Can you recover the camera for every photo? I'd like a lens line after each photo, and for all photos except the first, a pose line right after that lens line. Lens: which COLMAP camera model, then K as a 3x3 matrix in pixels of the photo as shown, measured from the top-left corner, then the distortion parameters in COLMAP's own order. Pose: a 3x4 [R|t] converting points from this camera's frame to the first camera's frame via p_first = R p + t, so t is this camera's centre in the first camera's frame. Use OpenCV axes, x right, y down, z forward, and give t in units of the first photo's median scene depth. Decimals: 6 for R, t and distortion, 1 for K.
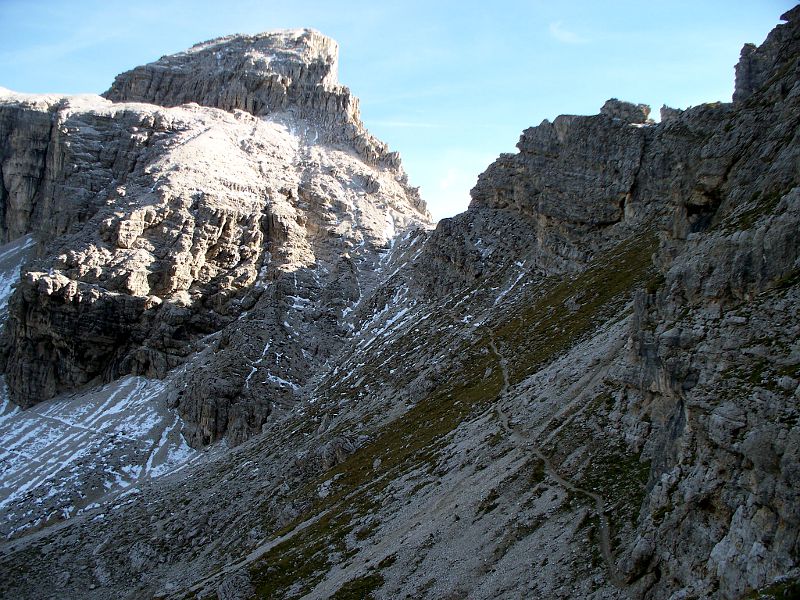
lens RADIAL K [[818.7, 0, 400.0], [0, 818.7, 300.0], [0, 0, 1]] dist [-0.211485, 0.247883]
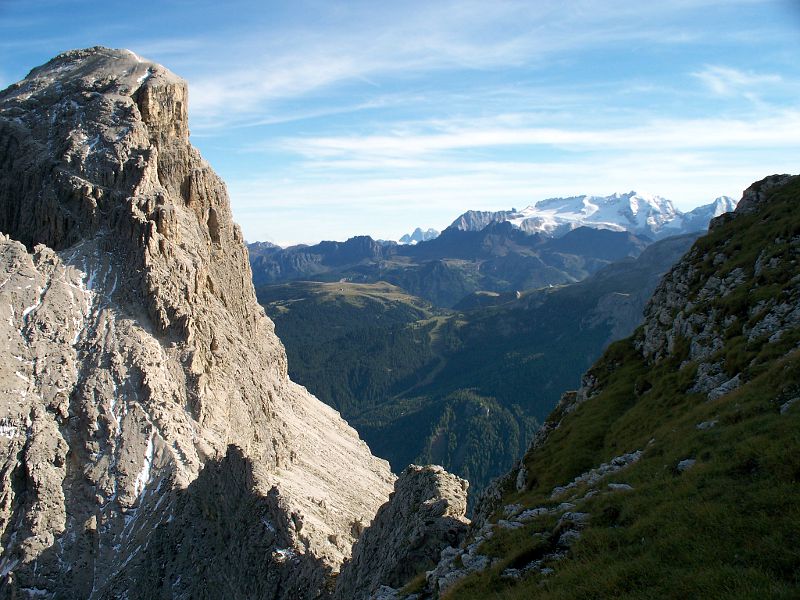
lens RADIAL K [[818.7, 0, 400.0], [0, 818.7, 300.0], [0, 0, 1]] dist [-0.211485, 0.247883]
pose [[0.999108, -0.042233, 0.000759, 0.264898], [0.041316, 0.980837, 0.190398, -0.402660], [-0.008785, -0.190197, 0.981707, 0.081696]]
